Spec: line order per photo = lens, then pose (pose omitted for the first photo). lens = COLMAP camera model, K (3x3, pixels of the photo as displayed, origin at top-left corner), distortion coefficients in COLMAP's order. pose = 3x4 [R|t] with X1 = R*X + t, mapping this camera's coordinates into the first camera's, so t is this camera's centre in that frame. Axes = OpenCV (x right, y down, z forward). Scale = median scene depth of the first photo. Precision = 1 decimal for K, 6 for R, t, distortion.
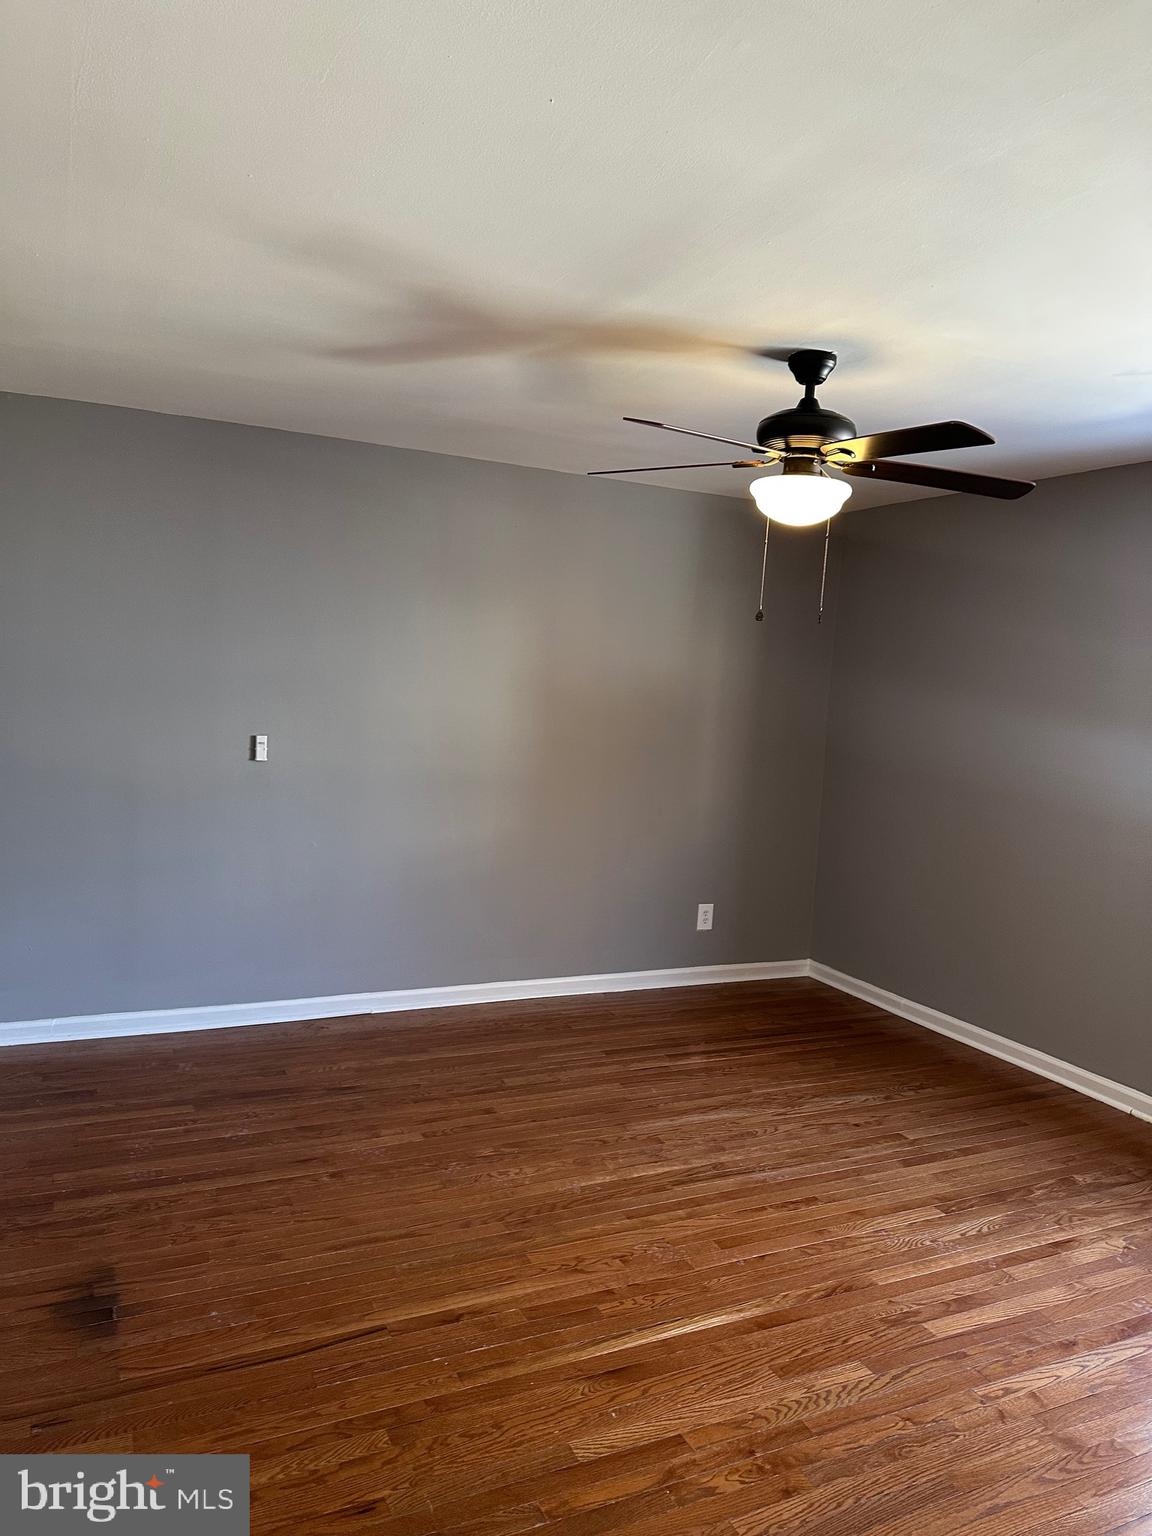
lens RADIAL K [[1082.2, 0, 579.4], [0, 1082.2, 765.4], [0, 0, 1]] dist [0.001216, -0.006658]
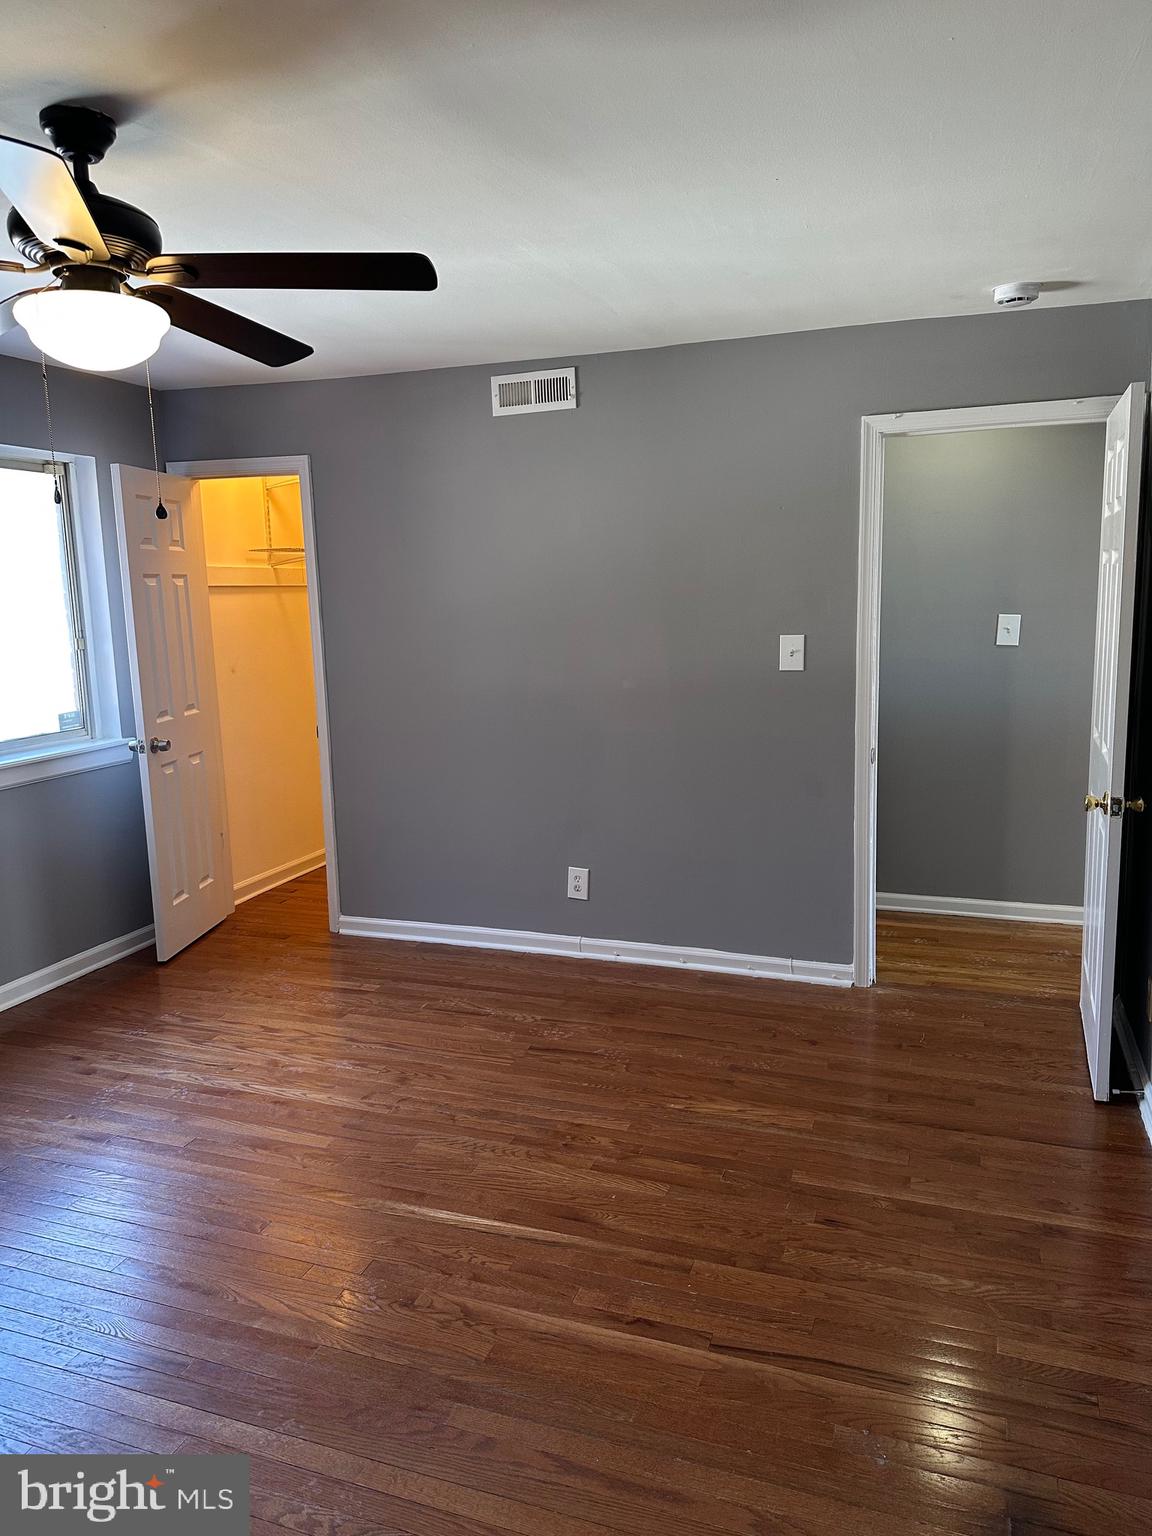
lens RADIAL K [[1068.5, 0, 576.0], [0, 1068.5, 768.0], [0, 0, 1]] dist [0.105215, -0.136608]
pose [[-0.696501, -0.167523, 0.697726, -0.685580], [0.041659, 0.961285, 0.272388, -0.202128], [-0.716345, 0.218786, -0.662558, 1.655730]]
